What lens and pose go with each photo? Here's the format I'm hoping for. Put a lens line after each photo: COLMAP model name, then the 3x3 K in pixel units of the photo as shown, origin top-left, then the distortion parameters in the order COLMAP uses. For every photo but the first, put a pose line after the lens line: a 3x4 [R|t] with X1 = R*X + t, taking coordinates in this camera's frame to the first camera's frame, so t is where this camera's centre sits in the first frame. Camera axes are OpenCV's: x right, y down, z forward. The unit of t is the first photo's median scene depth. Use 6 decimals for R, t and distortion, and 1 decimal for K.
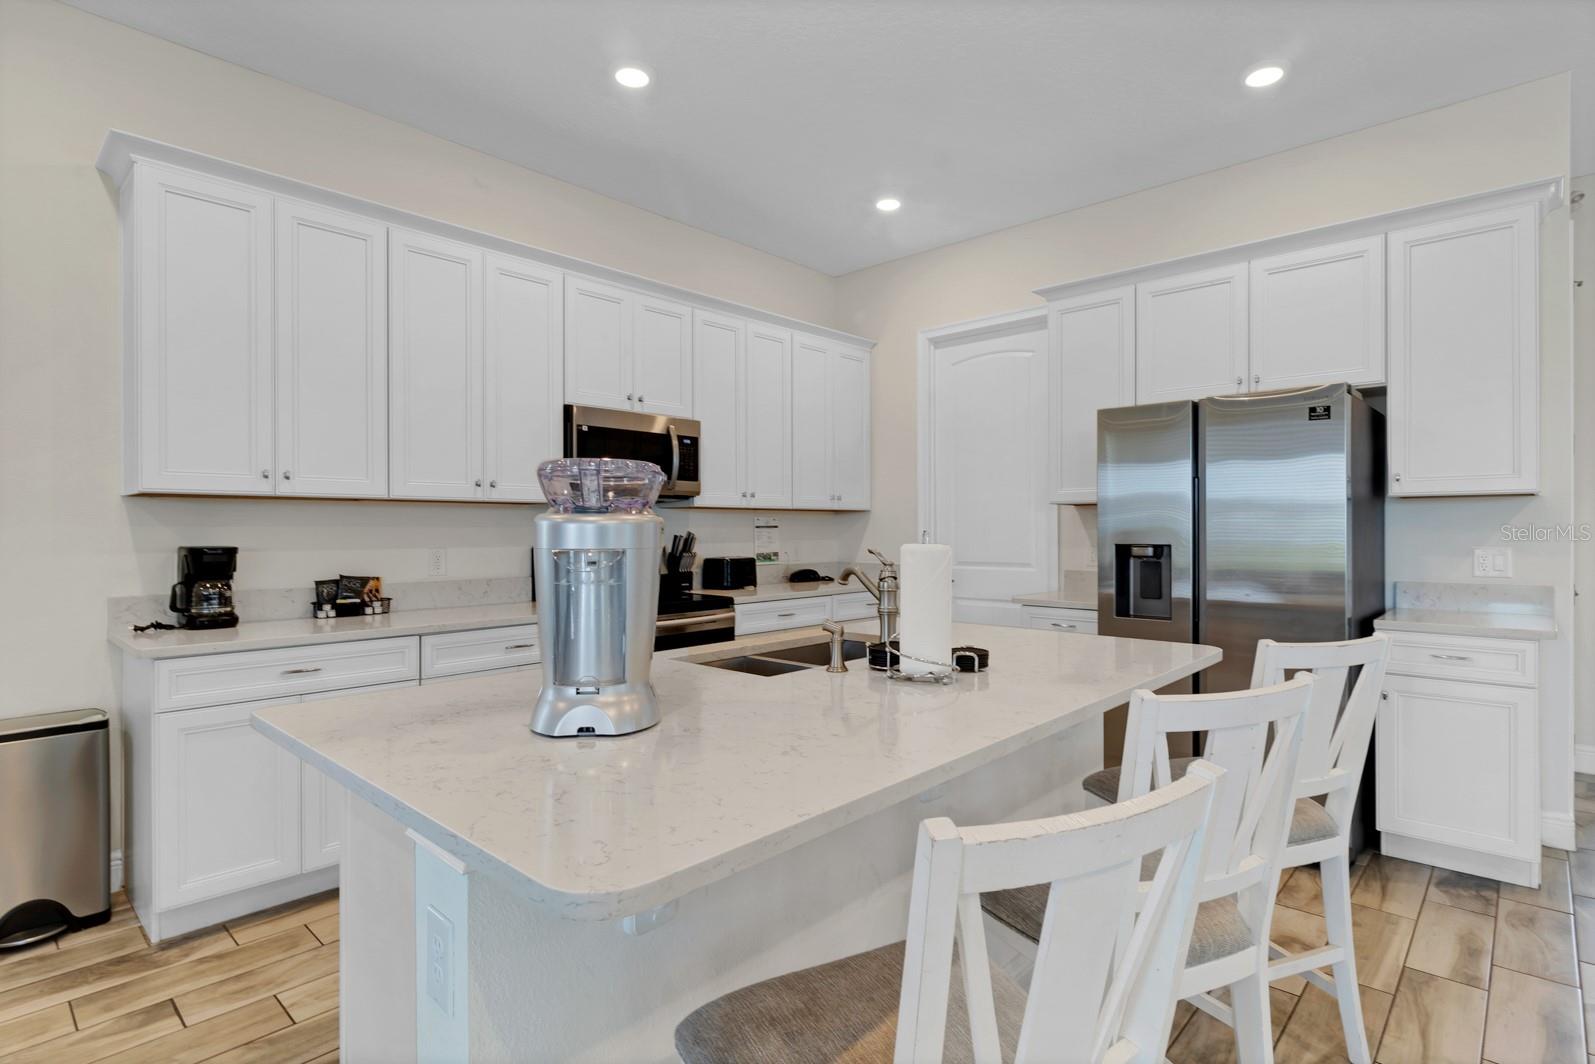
lens RADIAL K [[791.4, 0, 797.5], [0, 791.4, 532.0], [0, 0, 1]] dist [-0.000253, -0.000409]
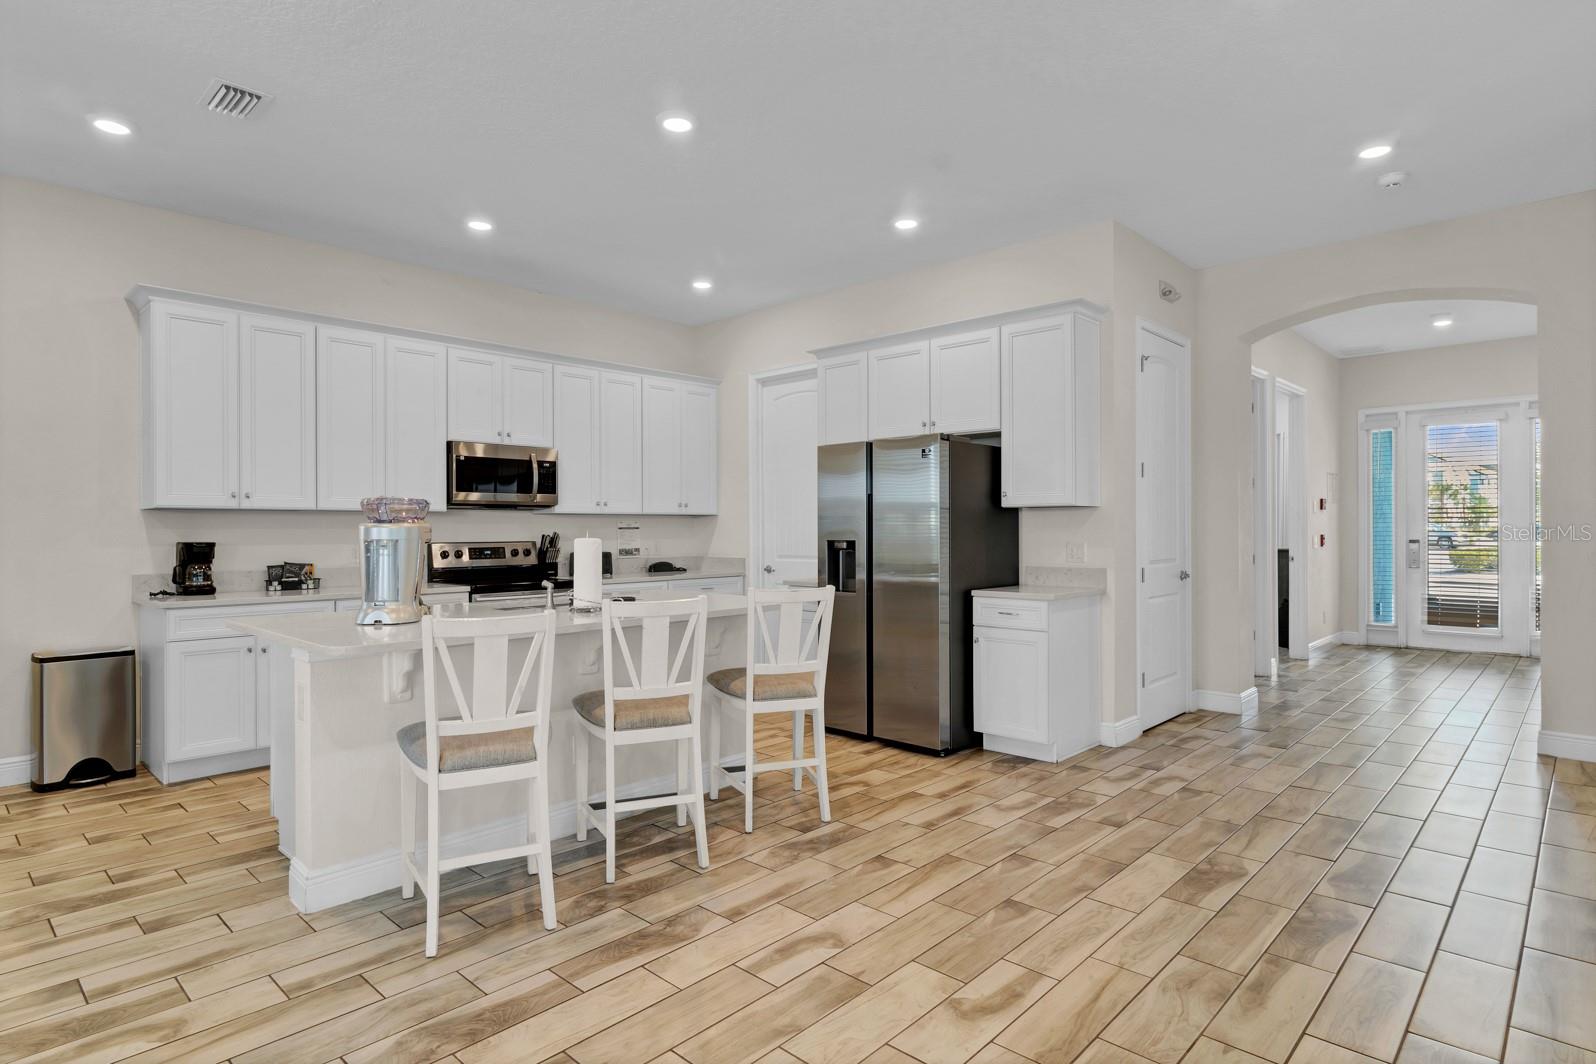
lens RADIAL K [[849.4, 0, 798.0], [0, 849.4, 532.0], [0, 0, 1]] dist [0.001324, 0.000654]
pose [[0.999976, -0.001297, -0.006832, 0.387243], [0.001290, 0.999999, -0.001081, 0.002184], [0.006833, 0.001072, 0.999976, -0.572176]]
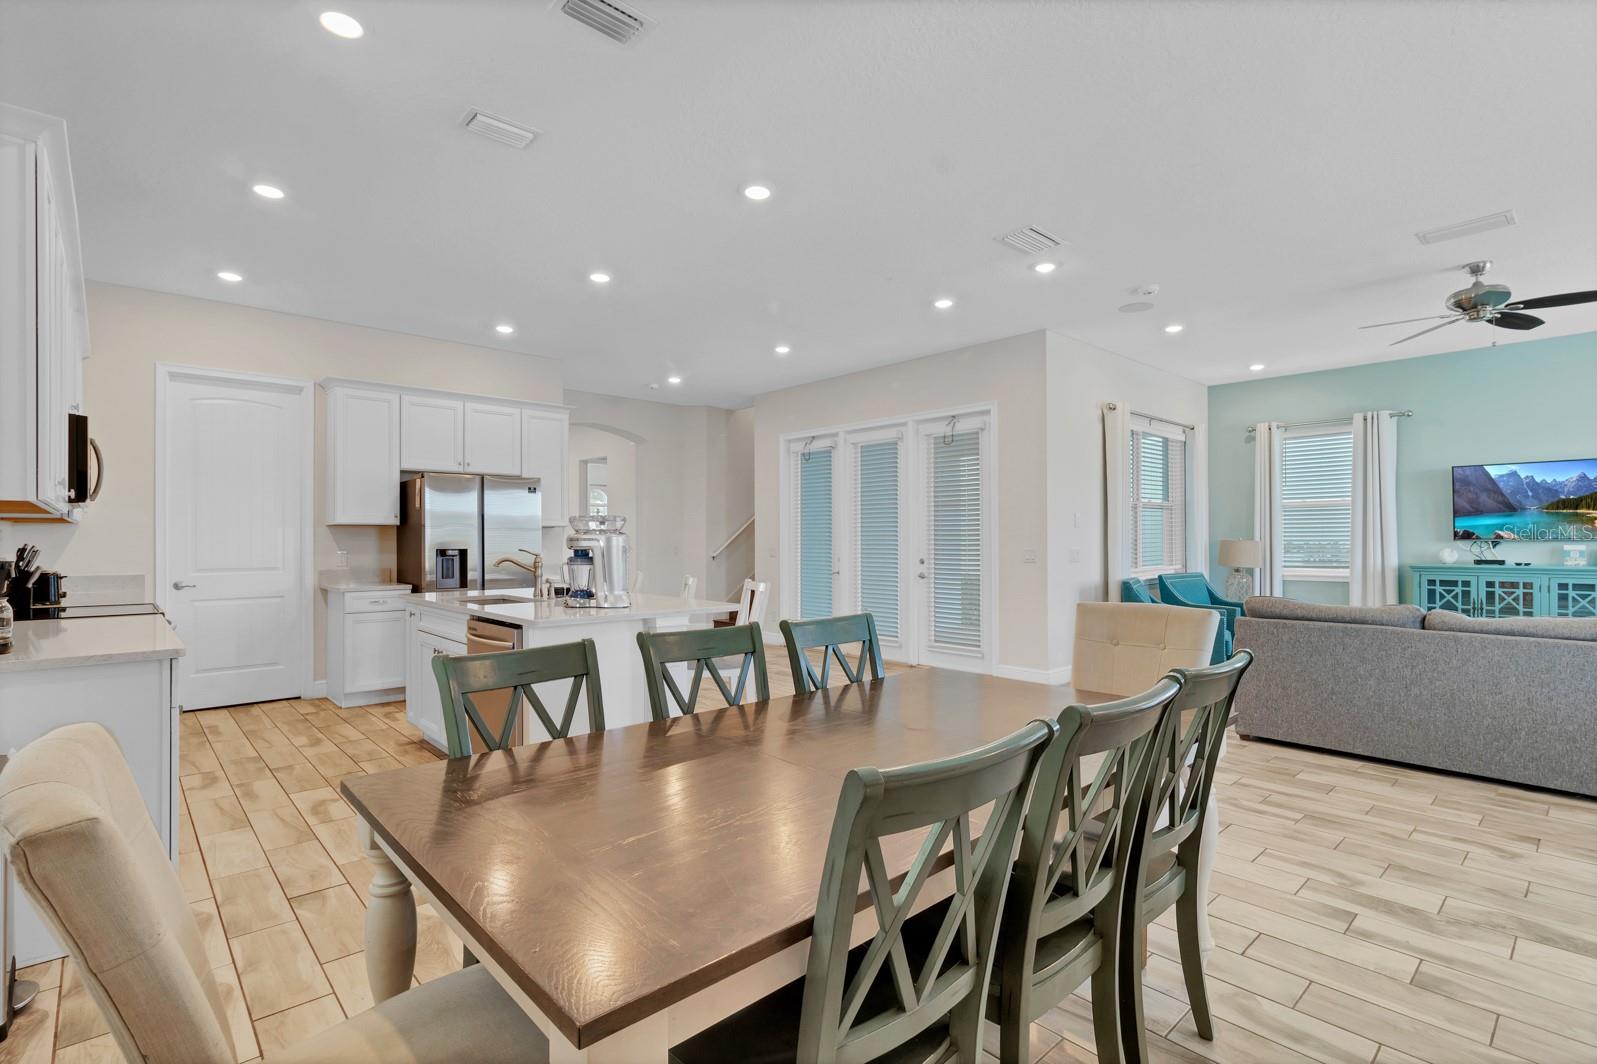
lens RADIAL K [[749.0, 0, 803.6], [0, 749.0, 536.7], [0, 0, 1]] dist [0.000689, 0.000453]
pose [[0.076416, 0.007426, 0.997048, -1.322636], [0.007545, 0.999939, -0.008025, 0.007495], [-0.997047, 0.008136, 0.076355, 0.043253]]
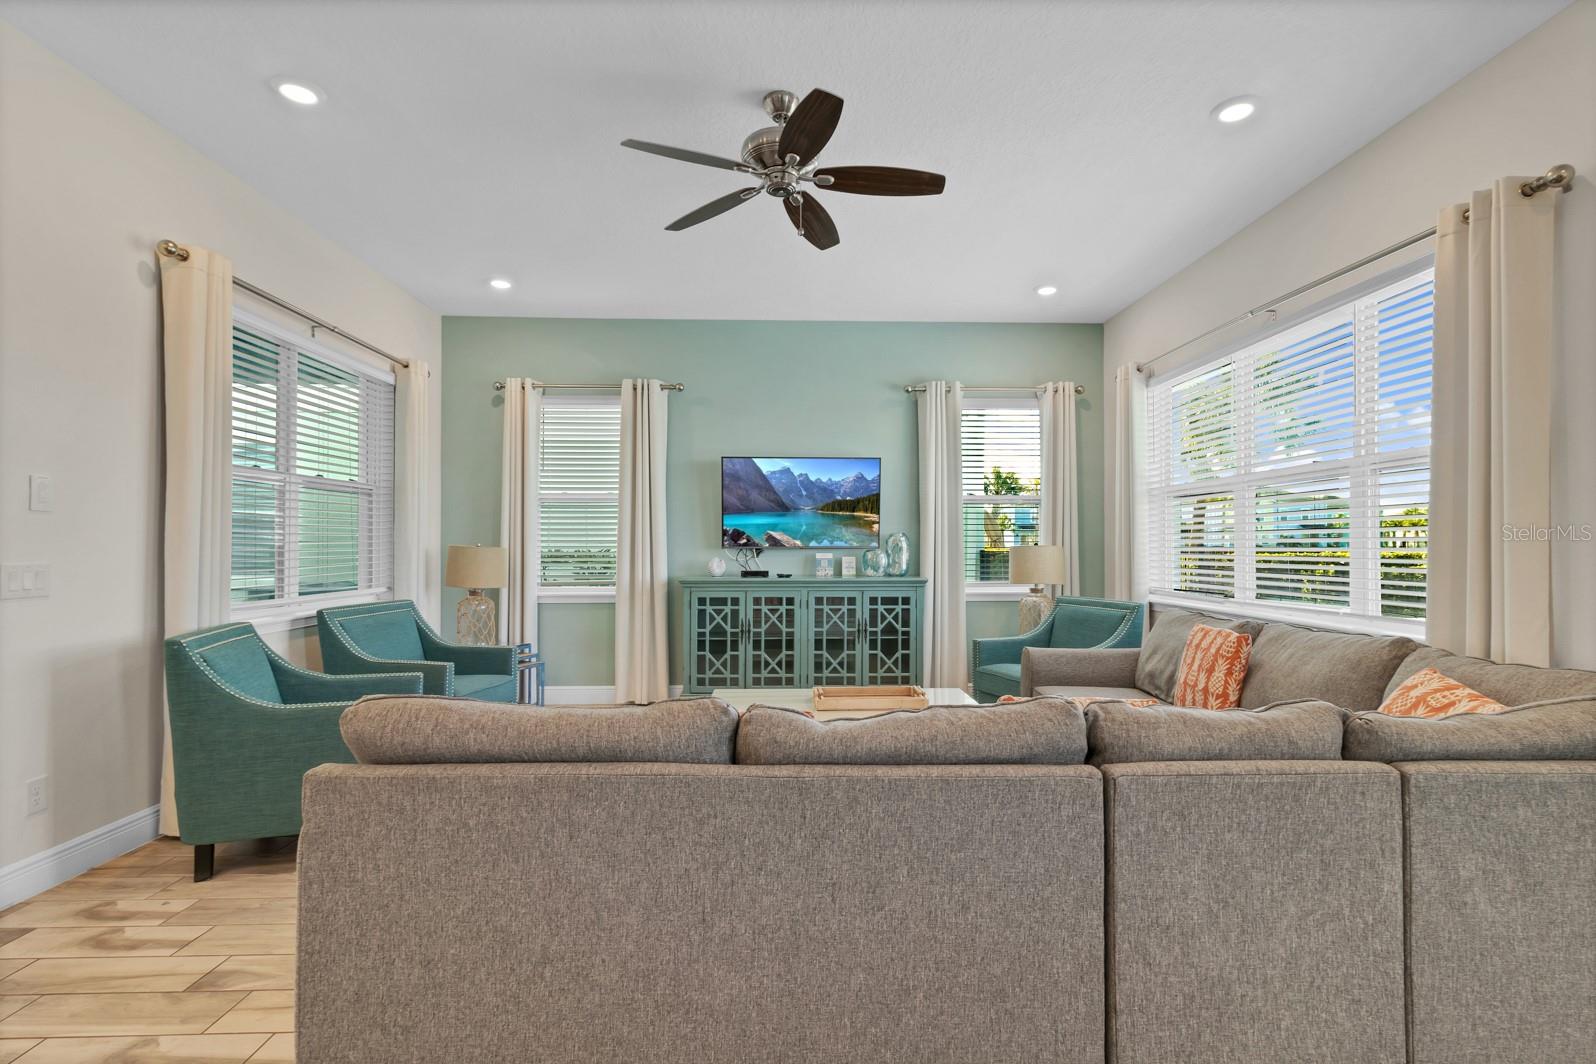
lens RADIAL K [[748.6, 0, 803.1], [0, 748.6, 536.7], [0, 0, 1]] dist [0.000689, 0.000453]
pose [[-0.705867, 0.012879, 0.708227, -0.373394], [0.005091, 0.999901, -0.013108, 0.013608], [-0.708326, -0.005647, -0.705863, -0.573724]]
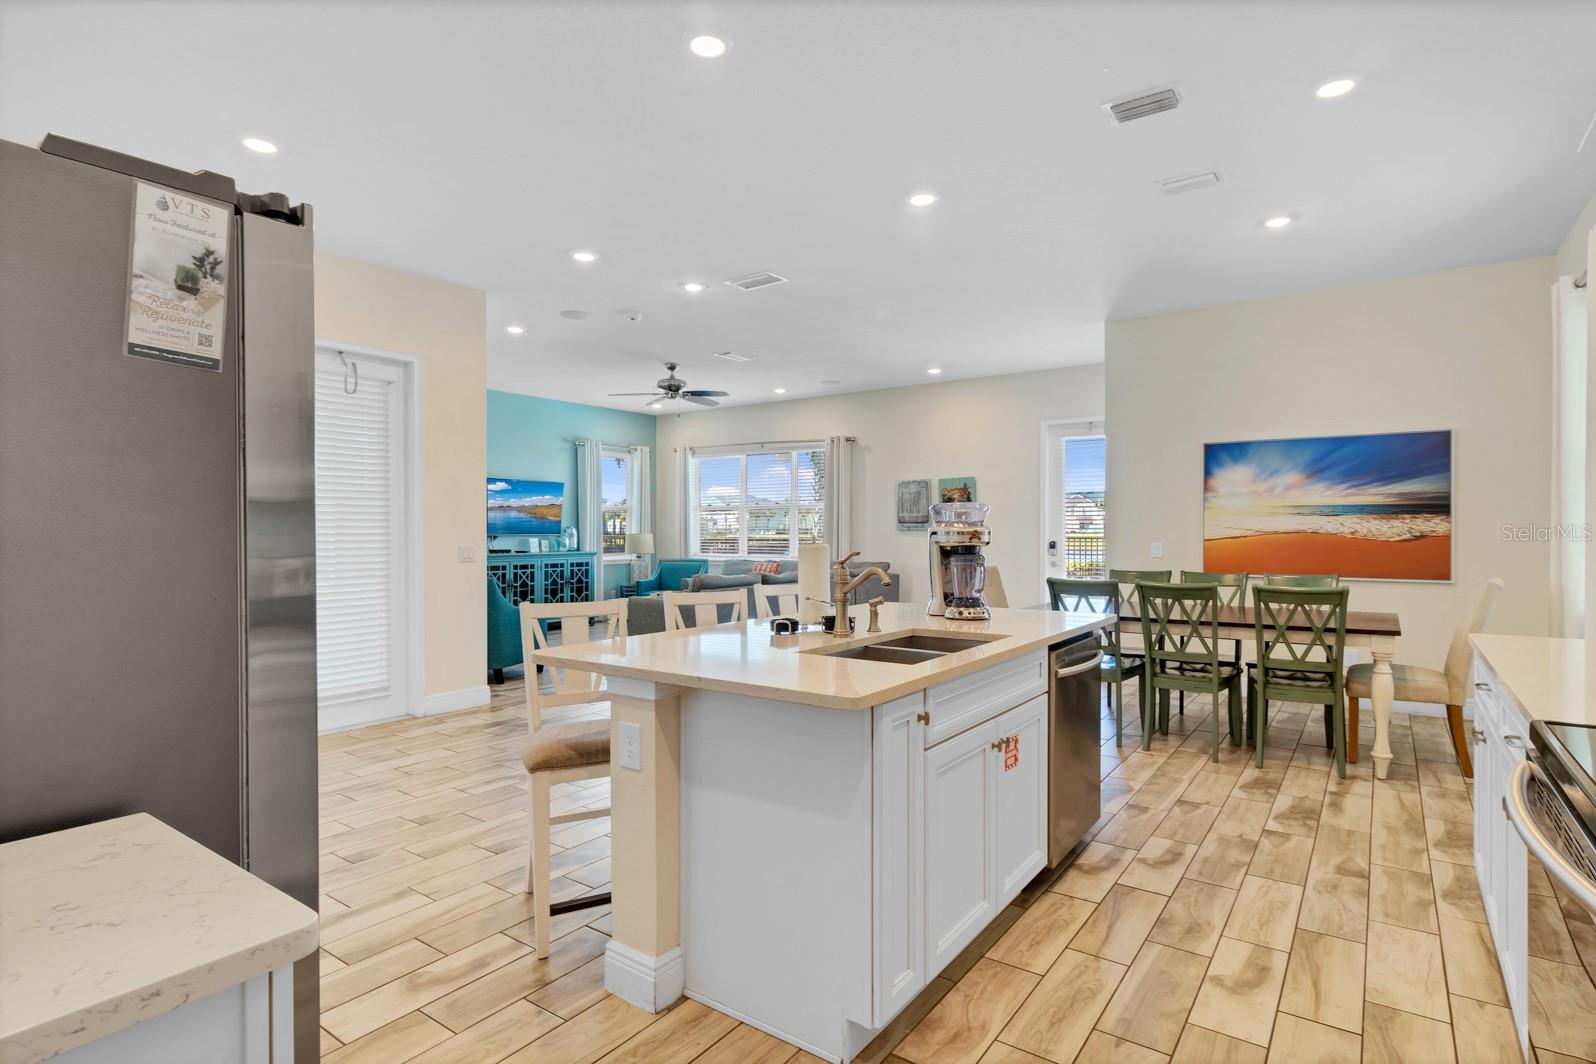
lens RADIAL K [[811.5, 0, 805.5], [0, 811.5, 537.2], [0, 0, 1]] dist [-0.000902, -0.000602]
pose [[-0.991650, 0.005739, -0.128832, 0.225130], [0.004254, 0.999921, 0.011803, -0.008404], [0.128890, 0.011156, -0.991596, 1.515622]]
